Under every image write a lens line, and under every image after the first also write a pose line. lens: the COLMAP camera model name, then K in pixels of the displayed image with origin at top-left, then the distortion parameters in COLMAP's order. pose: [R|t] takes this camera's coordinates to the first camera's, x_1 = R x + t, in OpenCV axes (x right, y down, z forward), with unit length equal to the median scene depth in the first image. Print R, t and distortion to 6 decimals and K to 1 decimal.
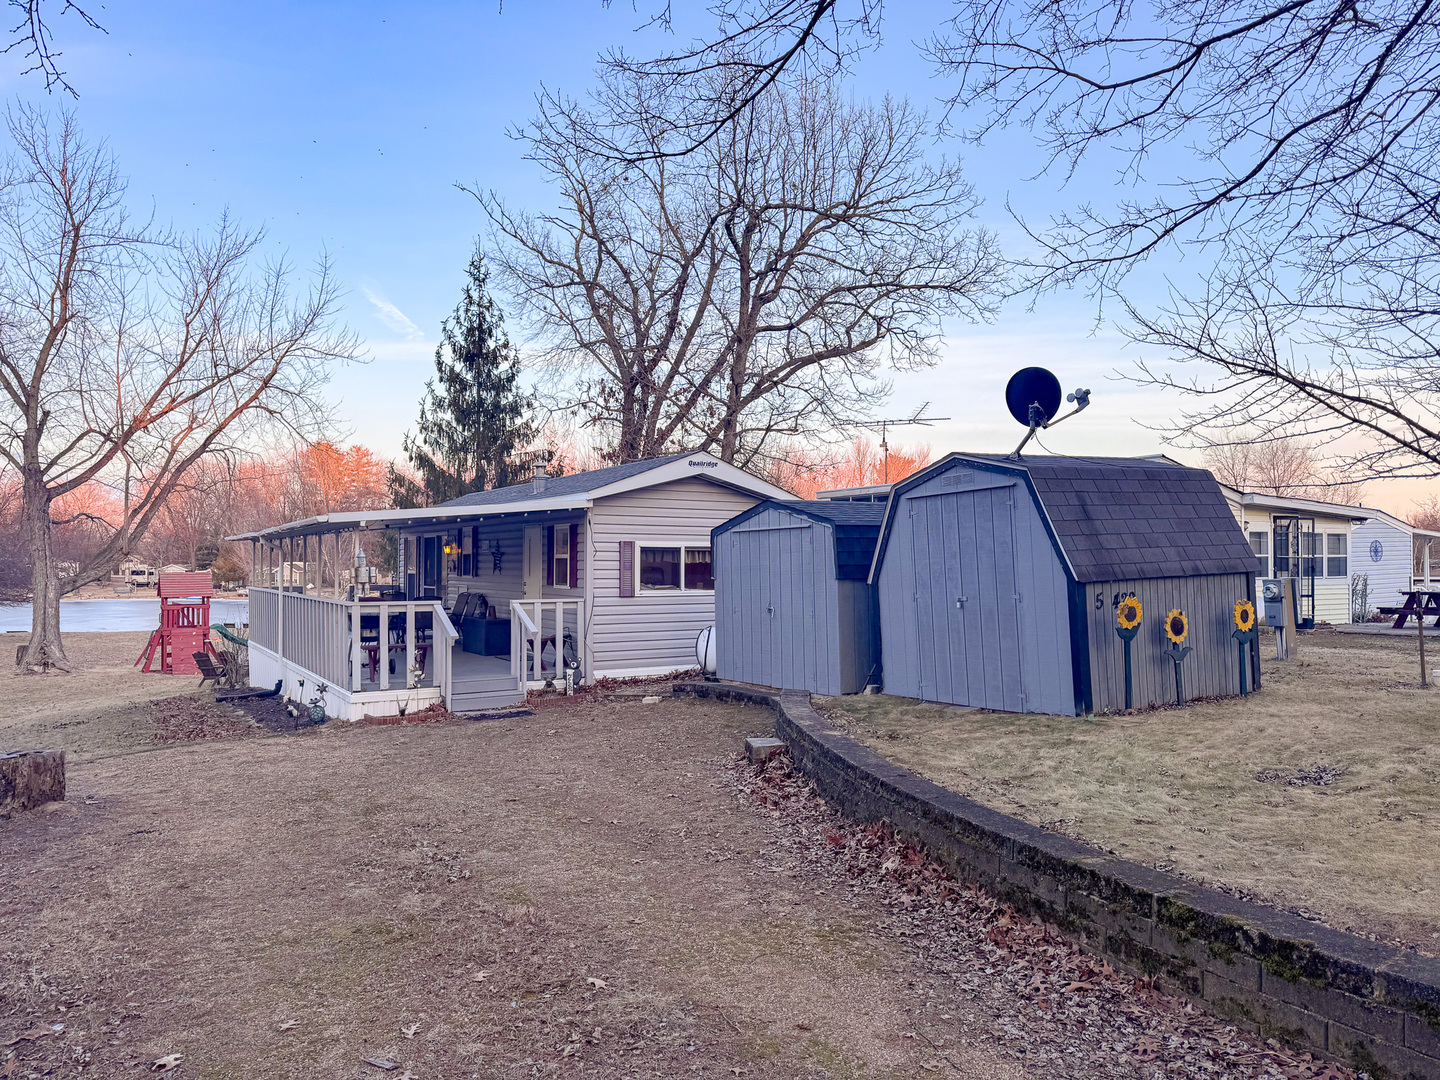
lens RADIAL K [[993.4, 0, 716.6], [0, 993.4, 553.3], [0, 0, 1]] dist [0.140763, -0.080240]
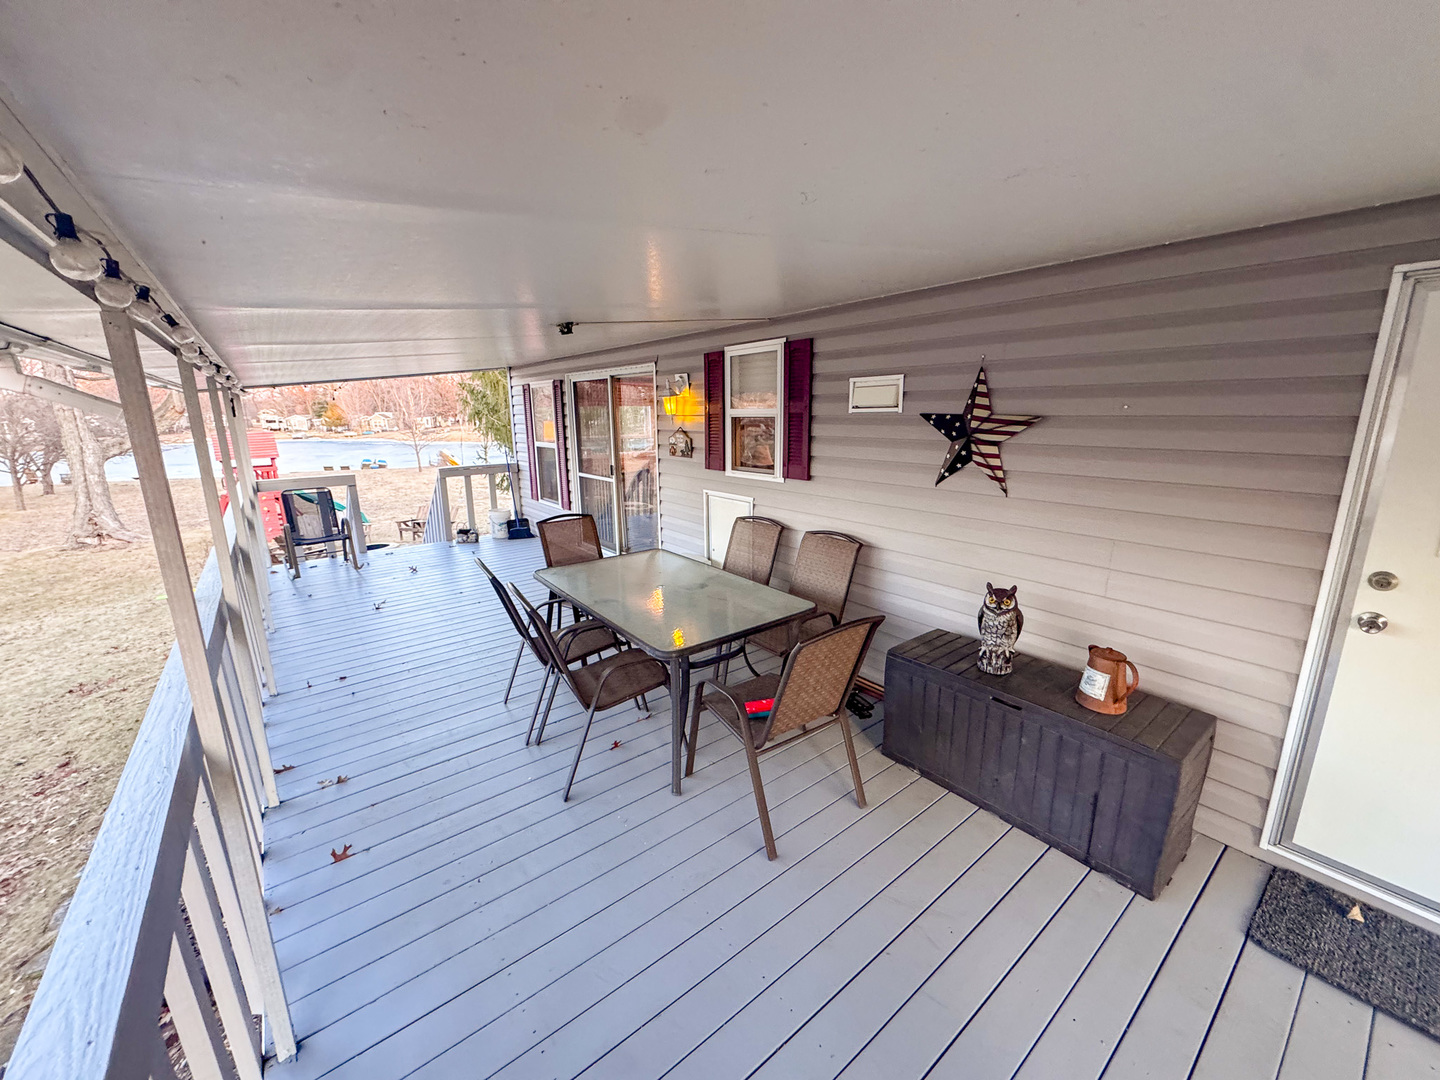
lens RADIAL K [[570.7, 0, 720.0], [0, 570.7, 540.0], [0, 0, 1]] dist [-0.004774, 0.000225]
pose [[0.992016, -0.031398, 0.122138, -0.182009], [0.002579, 0.973359, 0.229270, -0.002208], [-0.126082, -0.227125, 0.965670, 0.490878]]
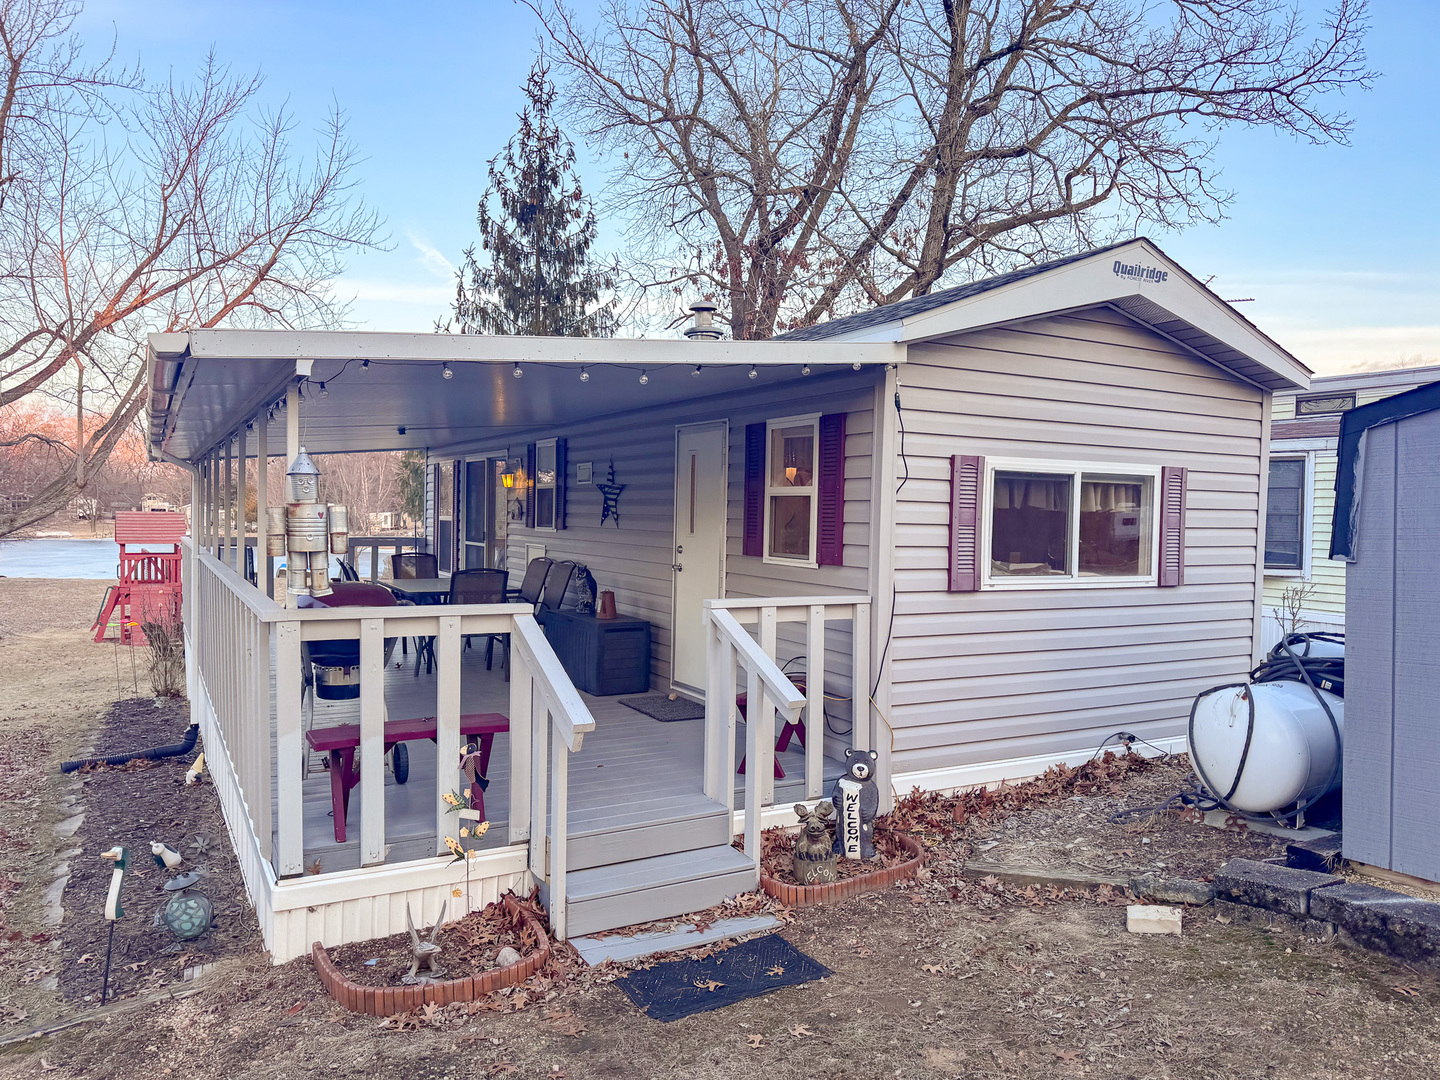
lens RADIAL K [[1020.1, 0, 720.0], [0, 1020.1, 540.0], [0, 0, 1]] dist [0.091953, 0.001335]
pose [[0.999424, 0.018965, -0.028142, -0.085821], [-0.017931, 0.999171, 0.036551, 0.004247], [0.028812, -0.036026, 0.998935, 0.276465]]
